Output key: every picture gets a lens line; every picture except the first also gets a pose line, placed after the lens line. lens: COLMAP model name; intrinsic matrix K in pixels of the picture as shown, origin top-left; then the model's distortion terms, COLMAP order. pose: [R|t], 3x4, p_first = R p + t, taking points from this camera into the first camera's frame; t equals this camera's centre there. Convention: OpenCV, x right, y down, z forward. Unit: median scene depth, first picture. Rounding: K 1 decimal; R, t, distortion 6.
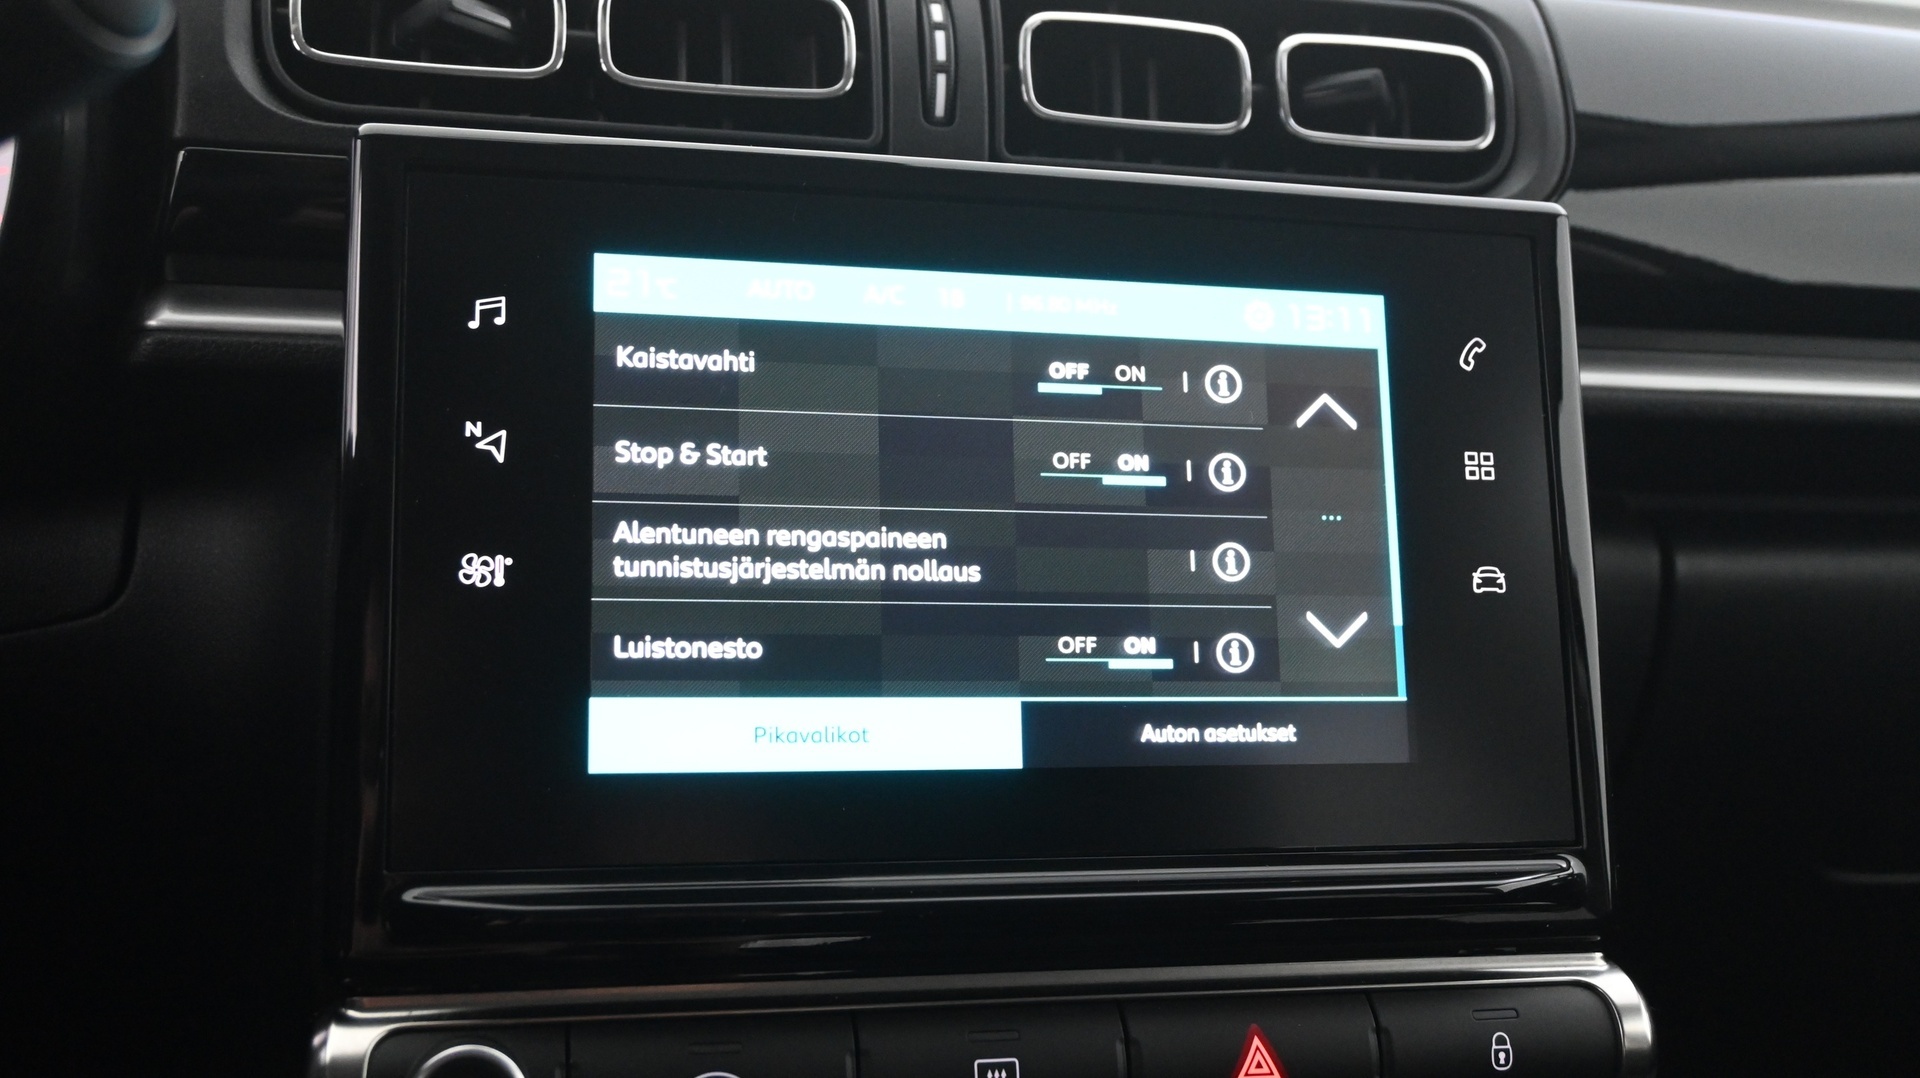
lens RADIAL K [[1943.4, 0, 963.7], [0, 1943.4, 537.9], [0, 0, 1]] dist [-0.018380, 0.000000]
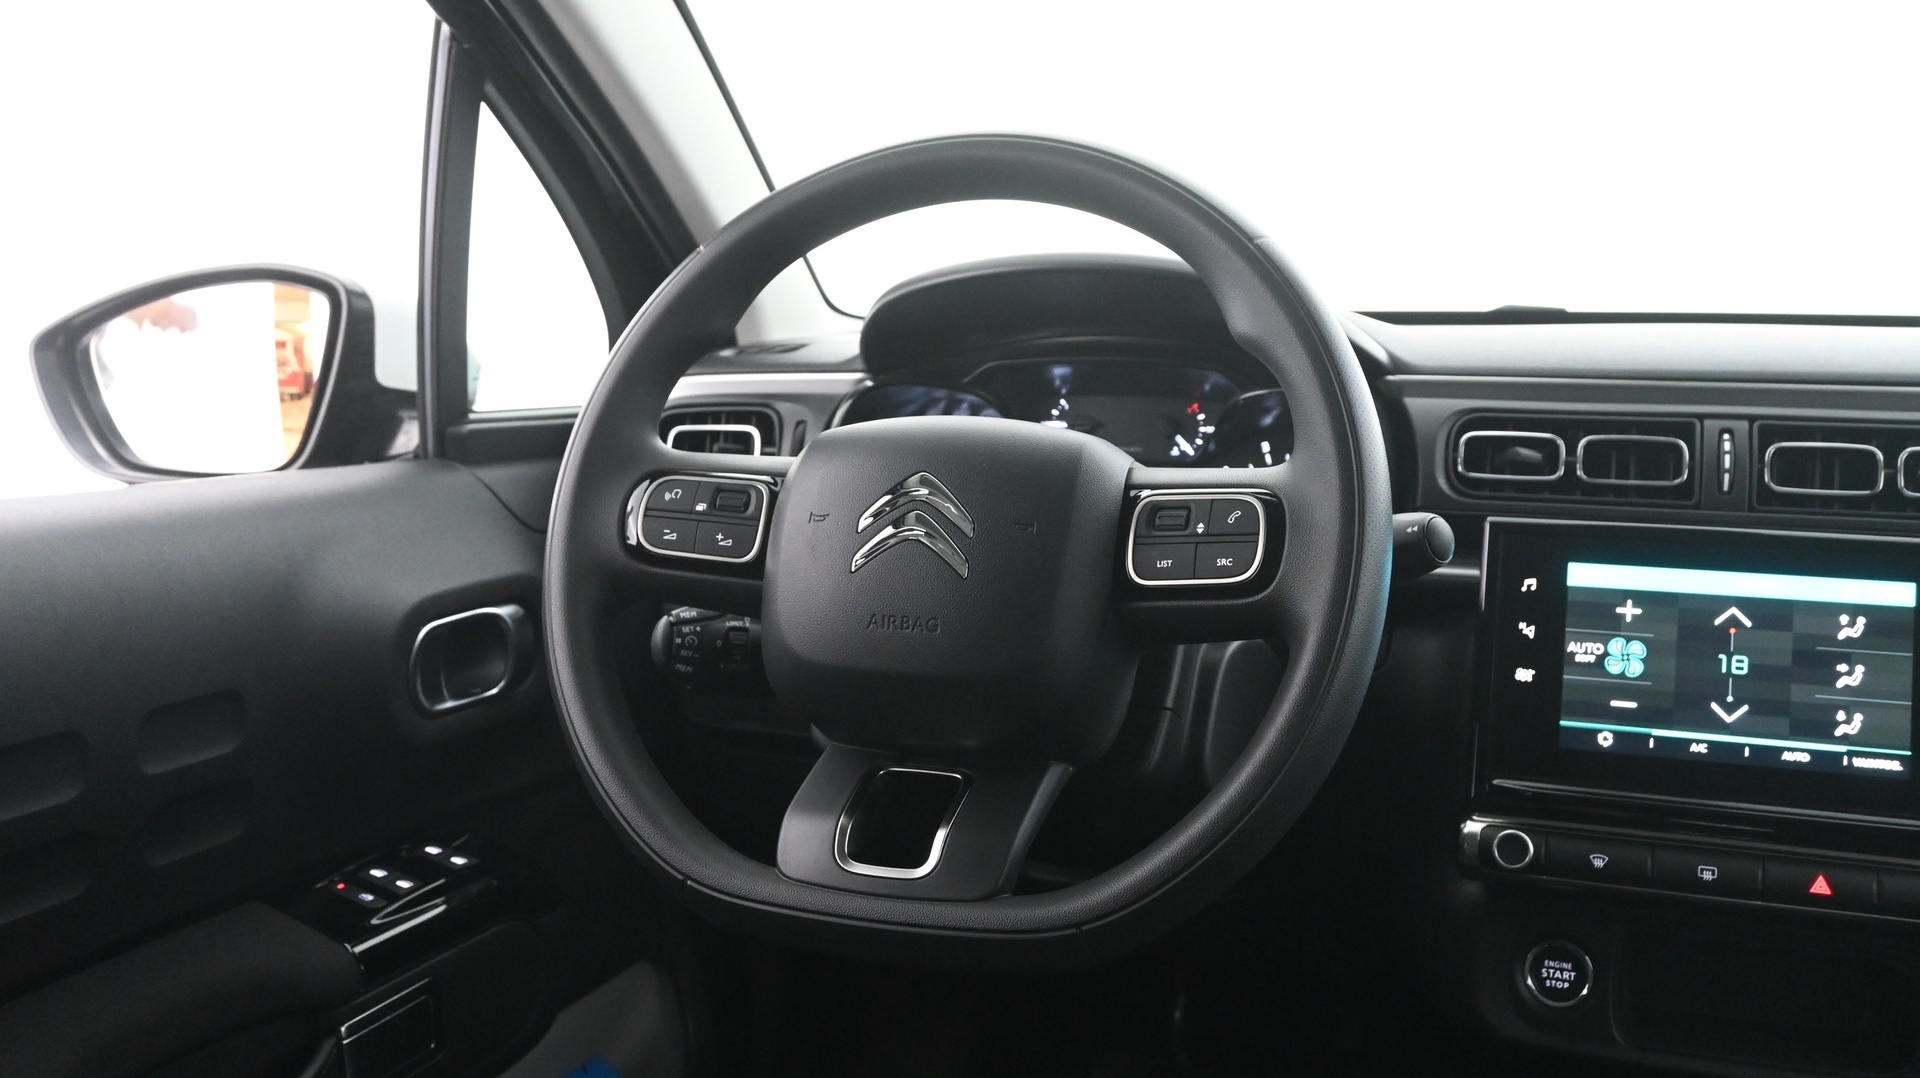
lens RADIAL K [[1644.4, 0, 953.5], [0, 1644.4, 529.4], [0, 0, 1]] dist [-0.024486, 0.035232]
pose [[0.835077, 0.034948, -0.549022, 0.336909], [-0.033653, 0.999356, 0.012426, -0.179050], [0.549103, 0.008100, 0.835715, -1.351535]]
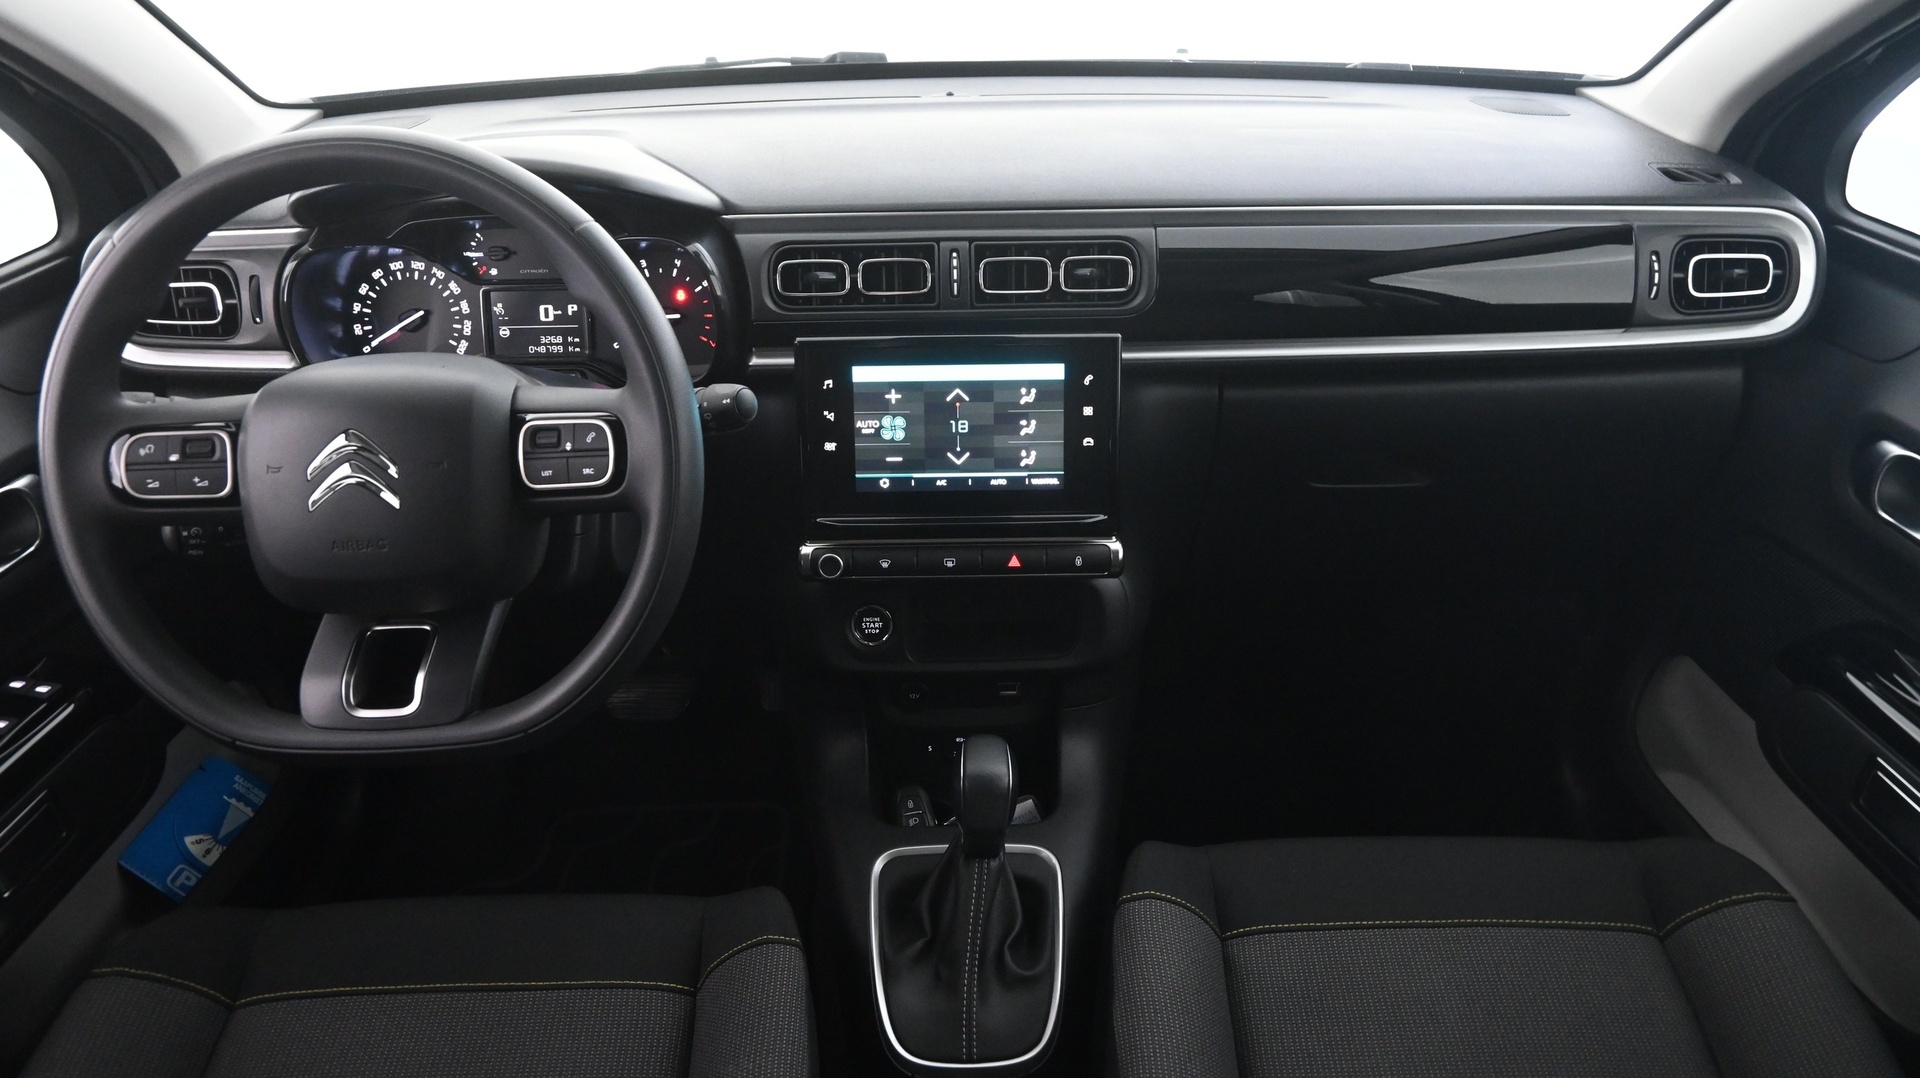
lens RADIAL K [[1330.3, 0, 968.1], [0, 1330.3, 535.0], [0, 0, 1]] dist [-0.006255, 0.001602]
pose [[0.971801, 0.056335, -0.228973, 0.646009], [0.029675, 0.934104, 0.355766, -0.735895], [0.233927, -0.352528, 0.906092, -1.465064]]
